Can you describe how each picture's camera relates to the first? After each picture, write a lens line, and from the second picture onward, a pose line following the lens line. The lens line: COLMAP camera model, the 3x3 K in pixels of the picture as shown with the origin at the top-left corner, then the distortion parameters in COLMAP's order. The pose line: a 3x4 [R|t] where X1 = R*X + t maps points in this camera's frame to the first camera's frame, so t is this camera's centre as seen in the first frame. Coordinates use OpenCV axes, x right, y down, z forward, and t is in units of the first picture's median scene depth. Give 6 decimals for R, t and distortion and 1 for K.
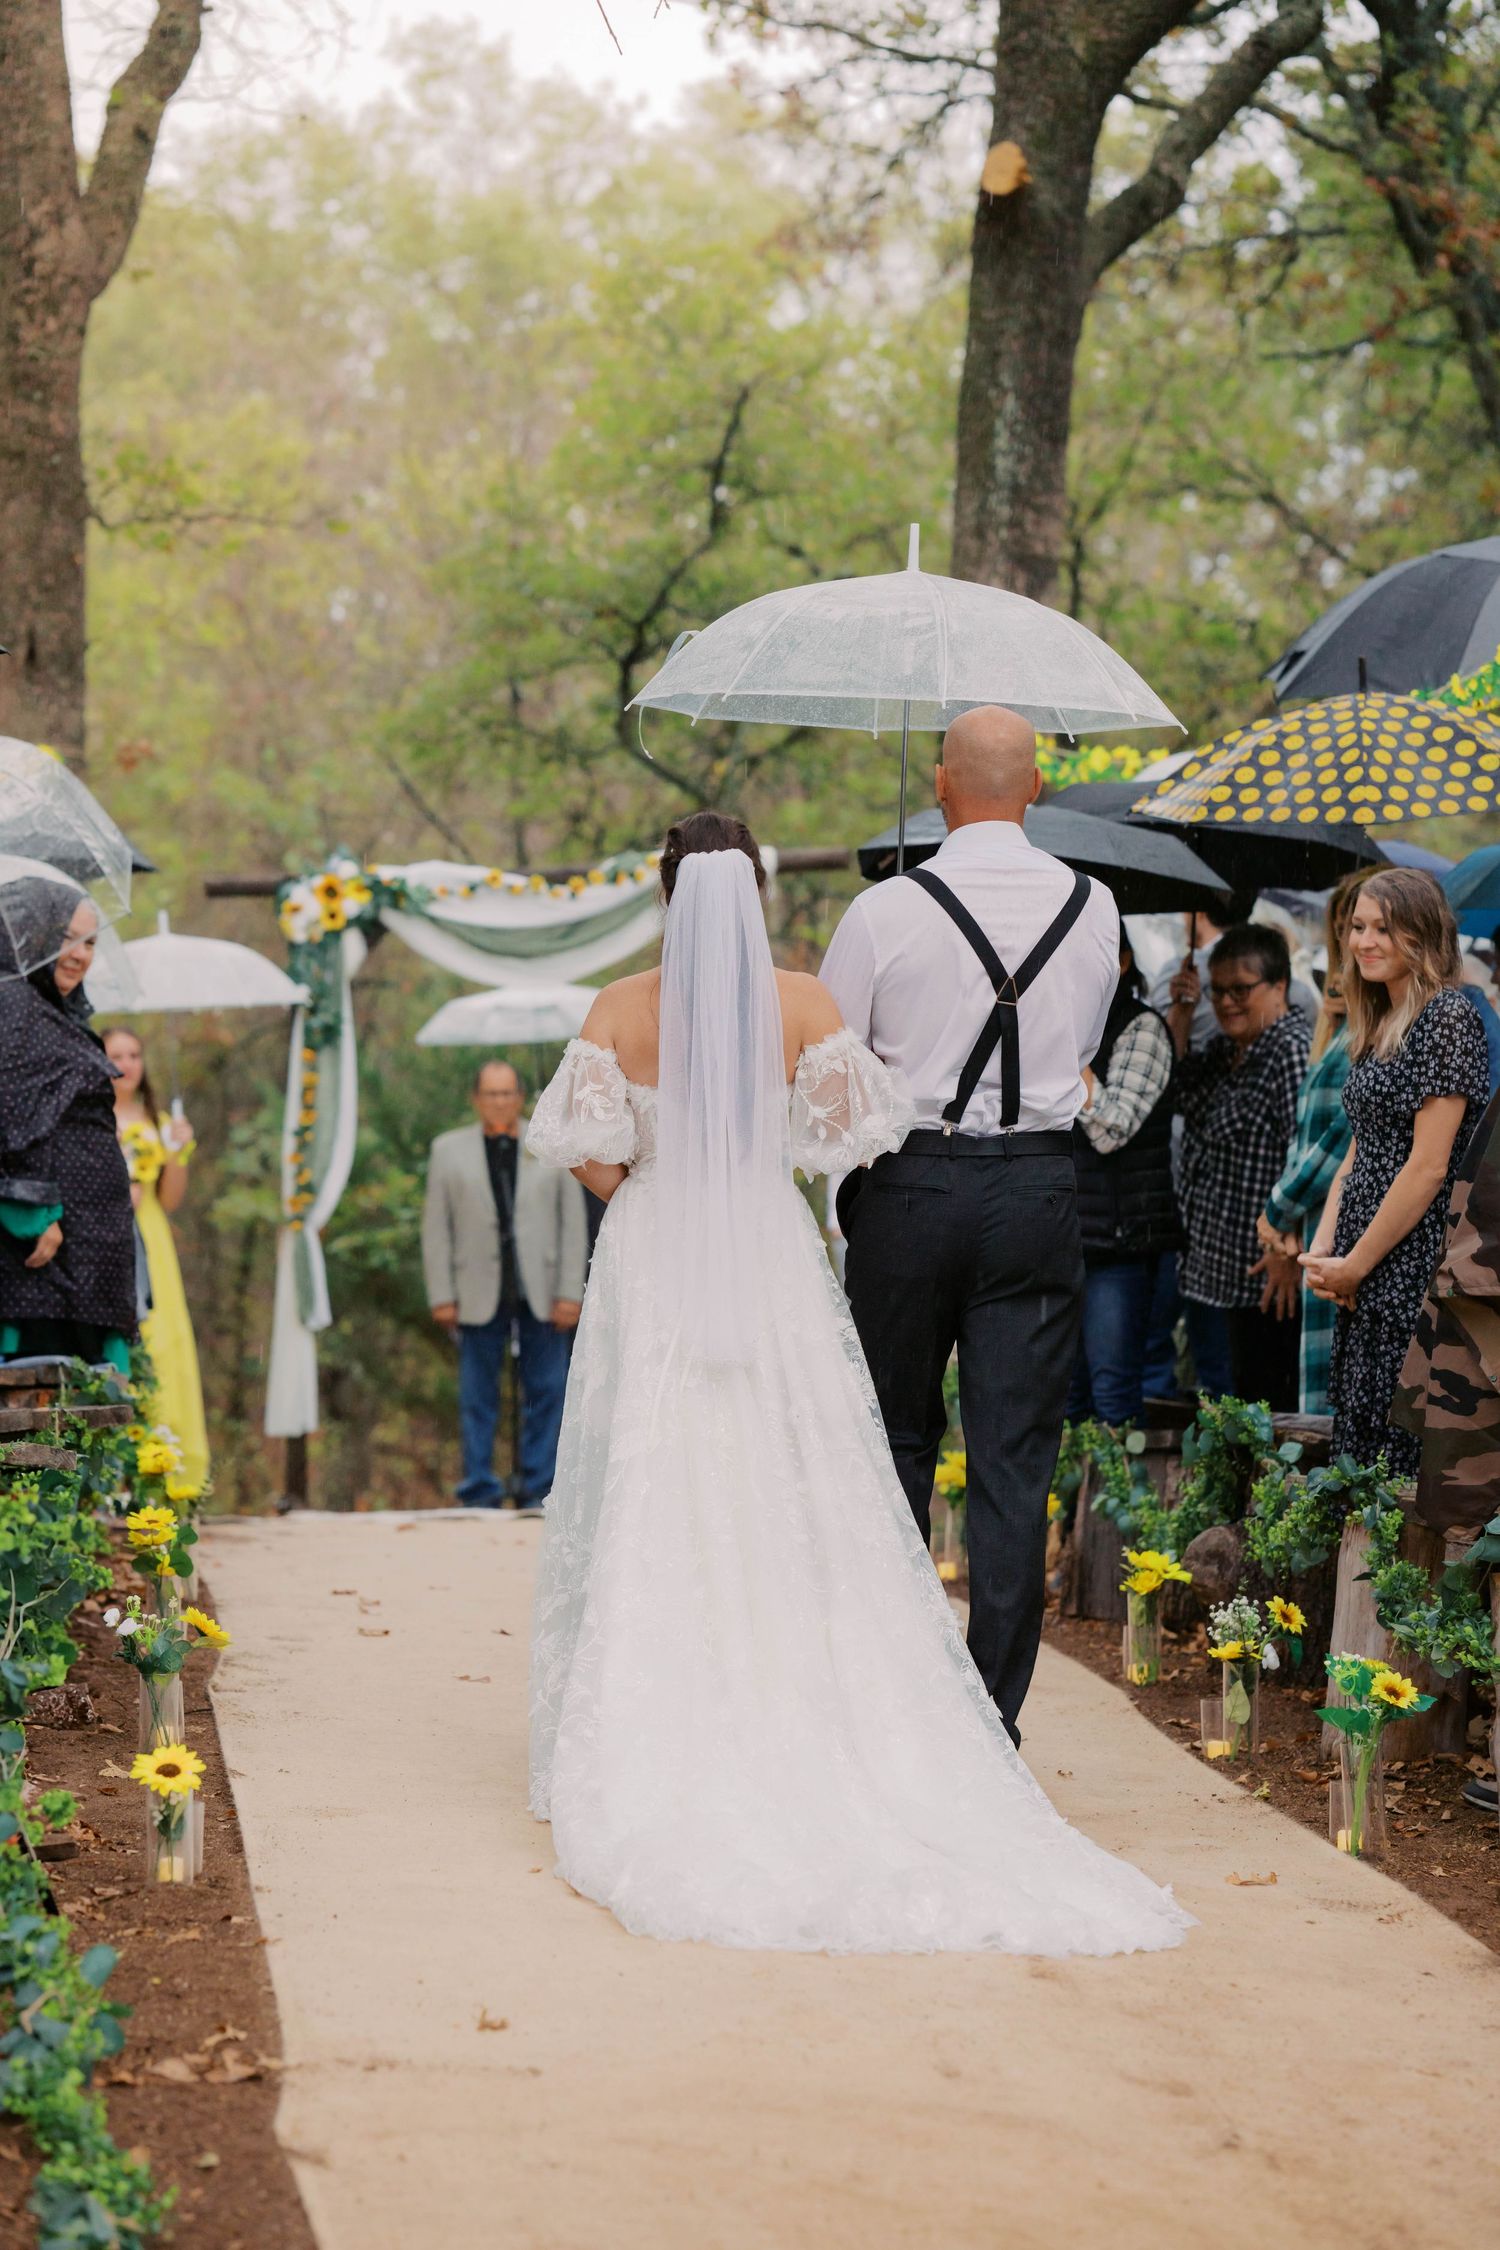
lens RADIAL K [[5361.5, 0, 823.7], [0, 5361.5, 1020.5], [0, 0, 1]] dist [0.829448, -0.603051]
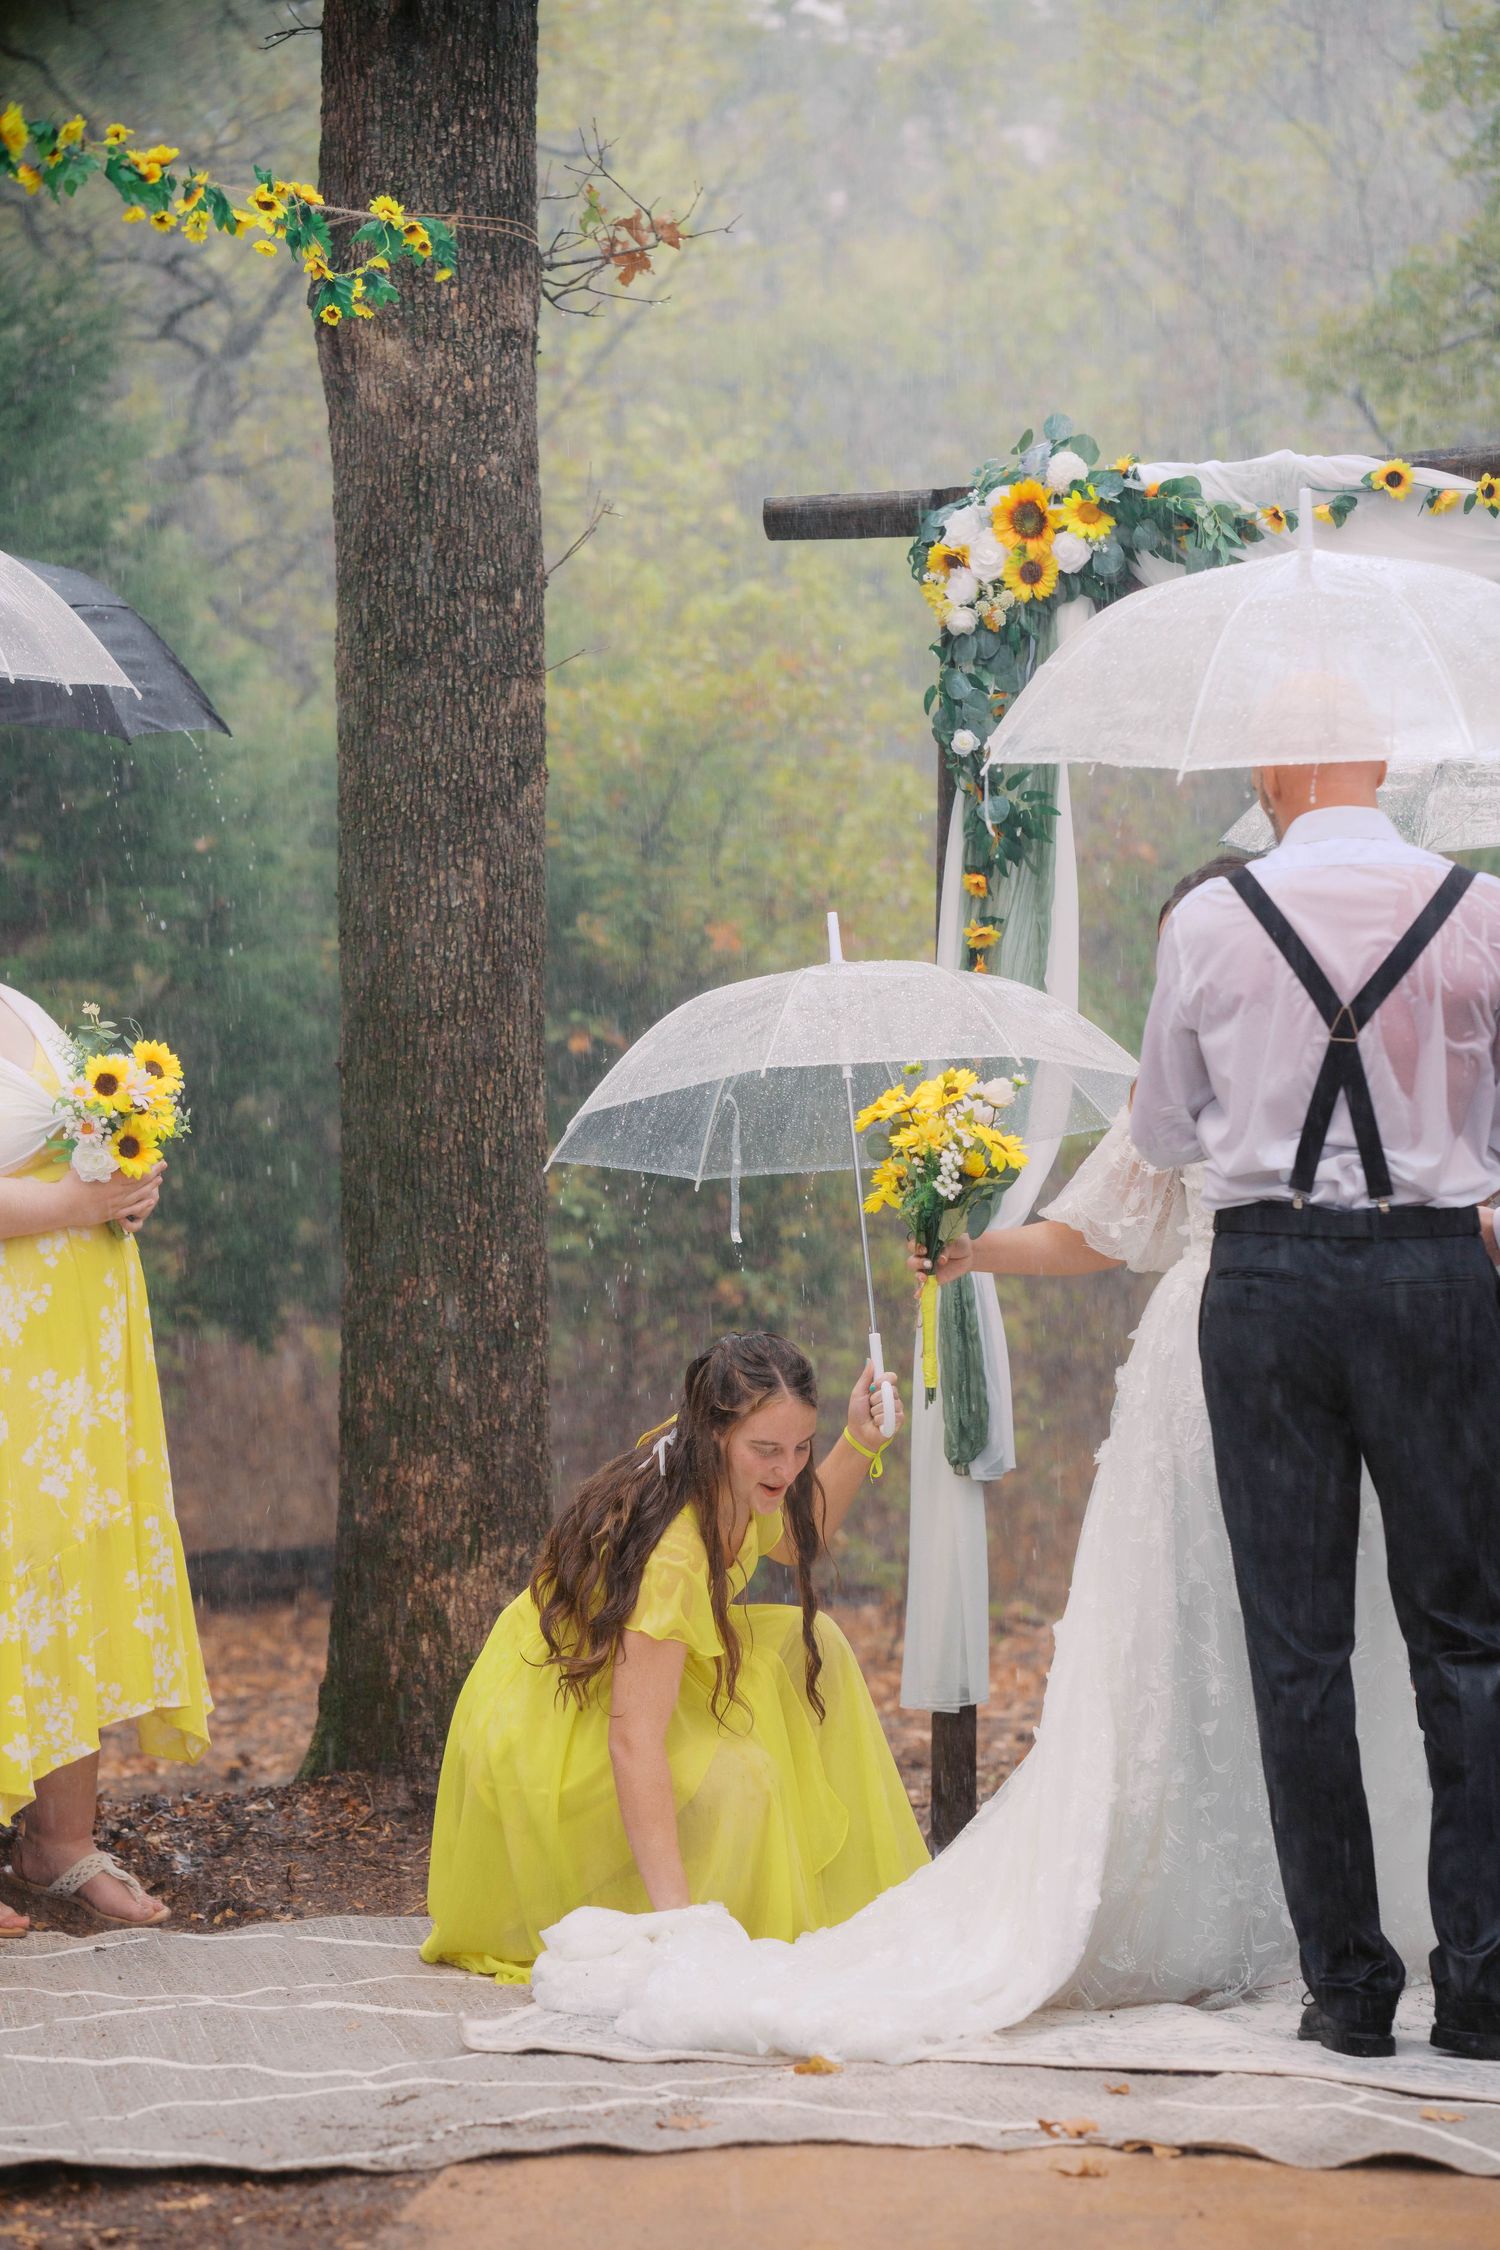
lens RADIAL K [[5580.2, 0, 750.0], [0, 5580.2, 1125.0], [0, 0, 1]] dist [0.721230, -0.142161]
pose [[0.976926, 0.007755, -0.213436, -0.012613], [0.002870, 0.998774, 0.049429, 0.003528], [0.213558, -0.048901, 0.975706, 0.528005]]
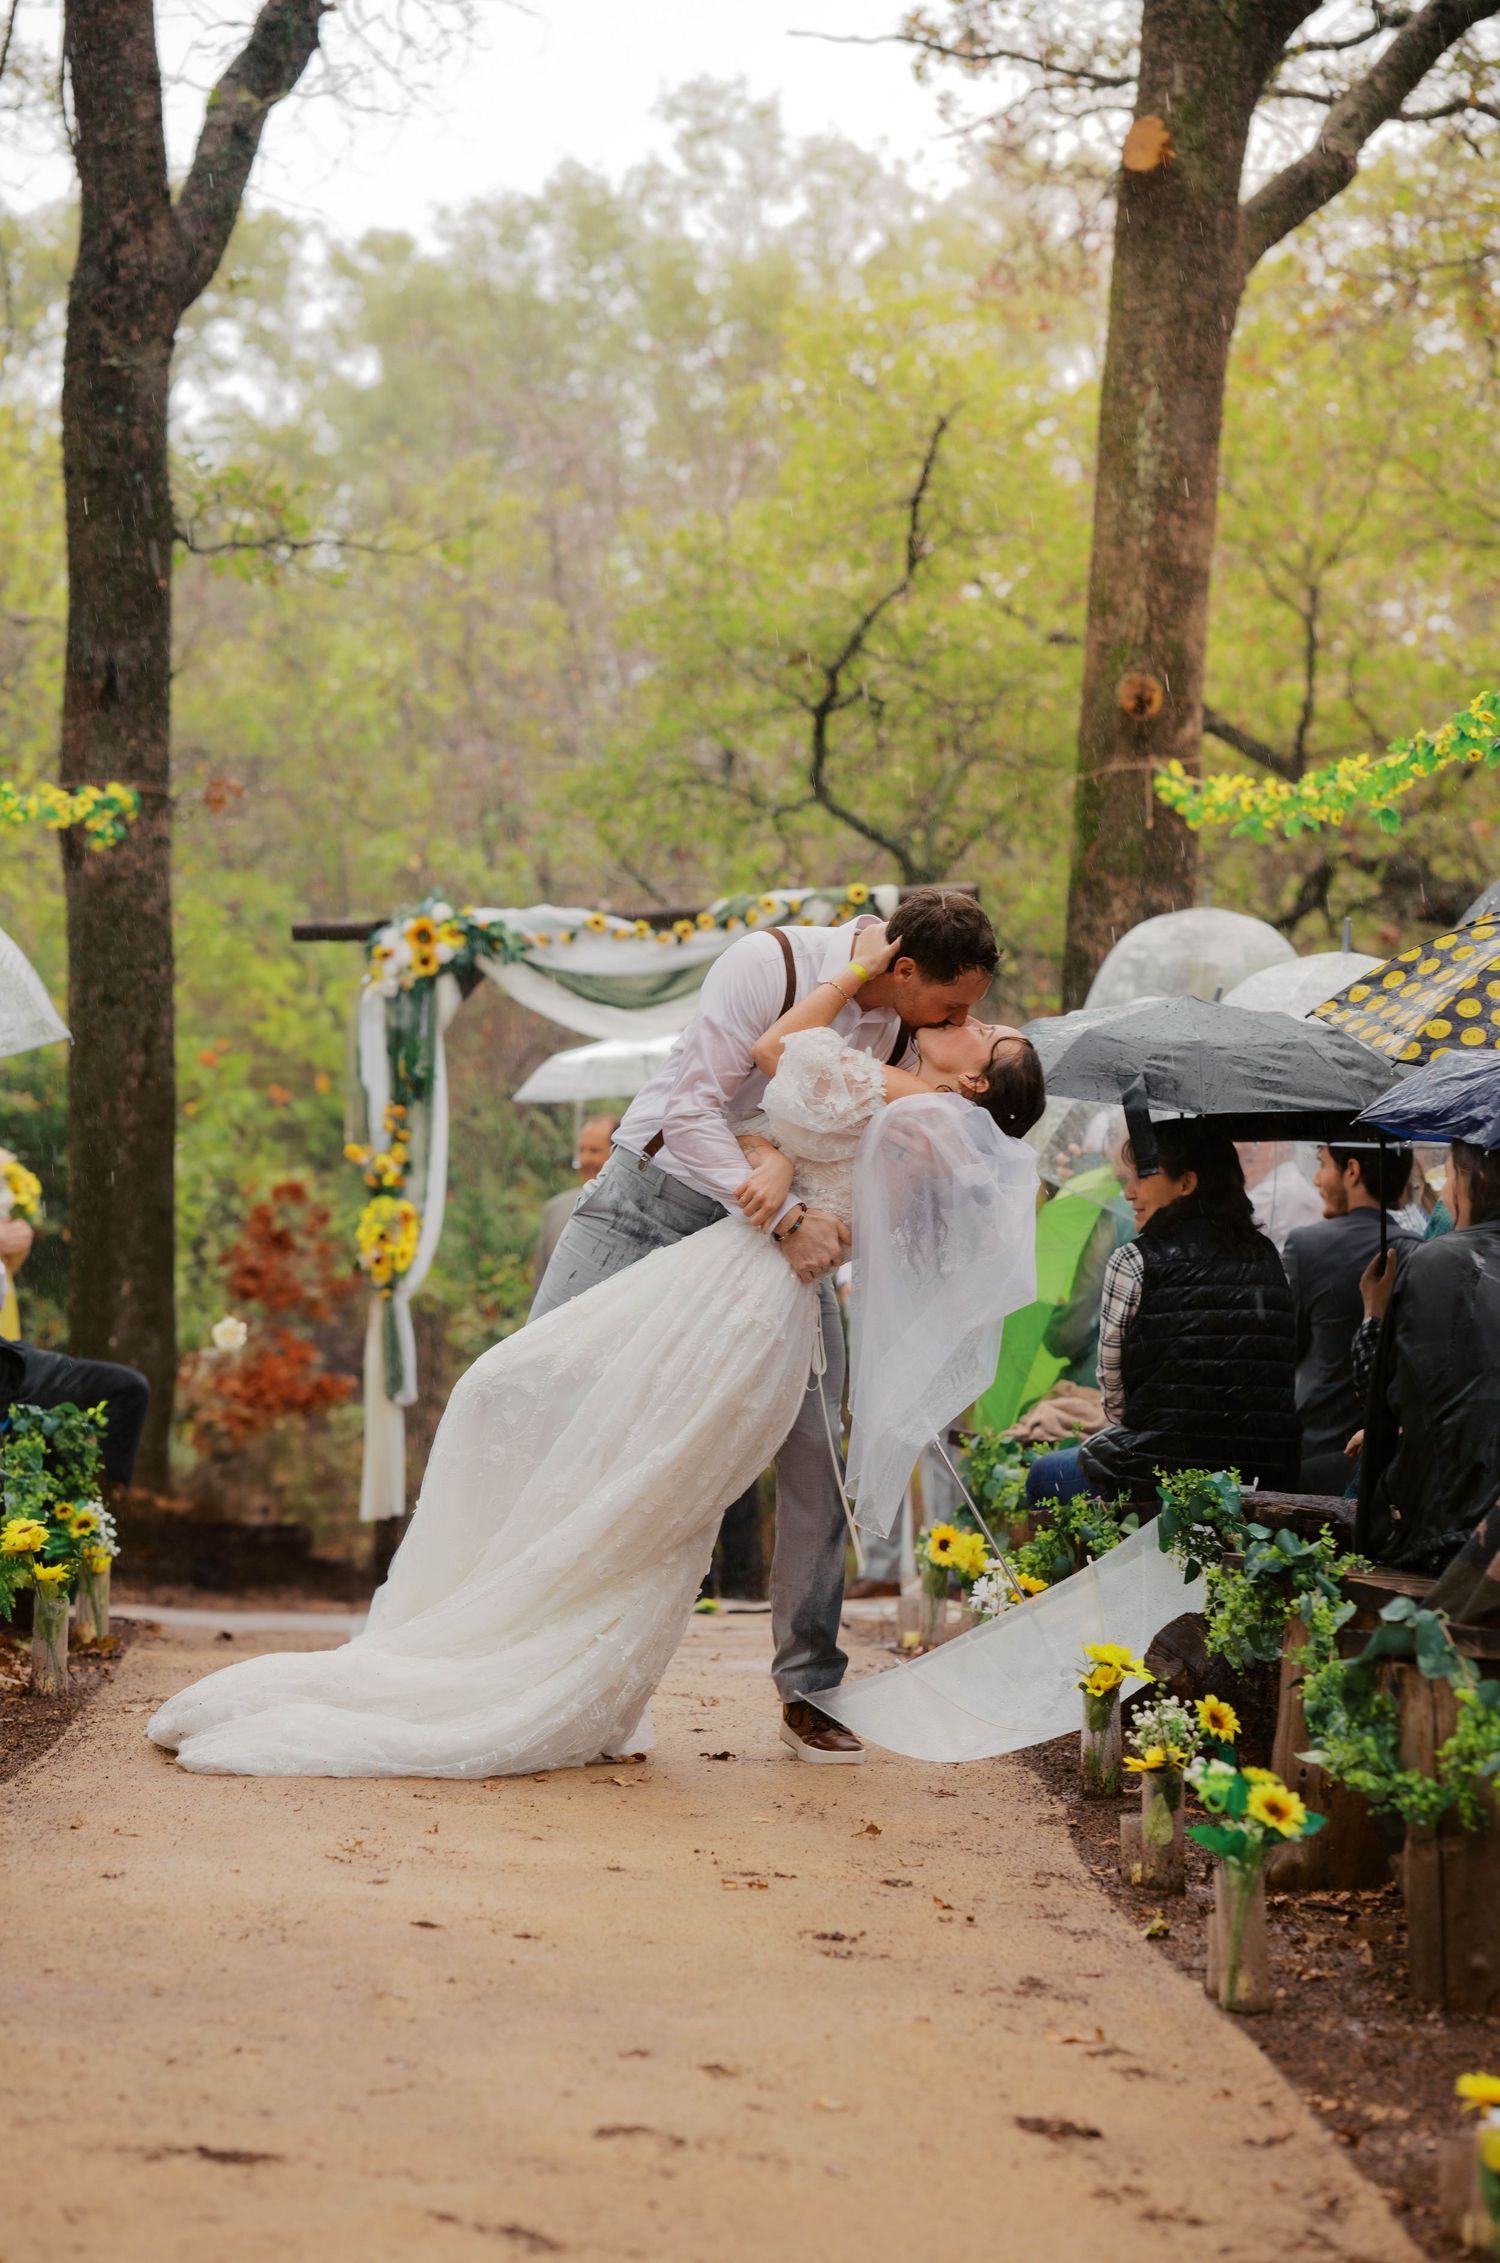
lens RADIAL K [[5418.7, 0, 747.3], [0, 5418.7, 1090.8], [0, 0, 1]] dist [0.680010, -0.438326]
pose [[0.996766, 0.000944, -0.080359, 0.039893], [-0.001392, 0.999984, -0.005512, 0.007958], [0.080353, 0.005606, 0.996751, 0.068553]]
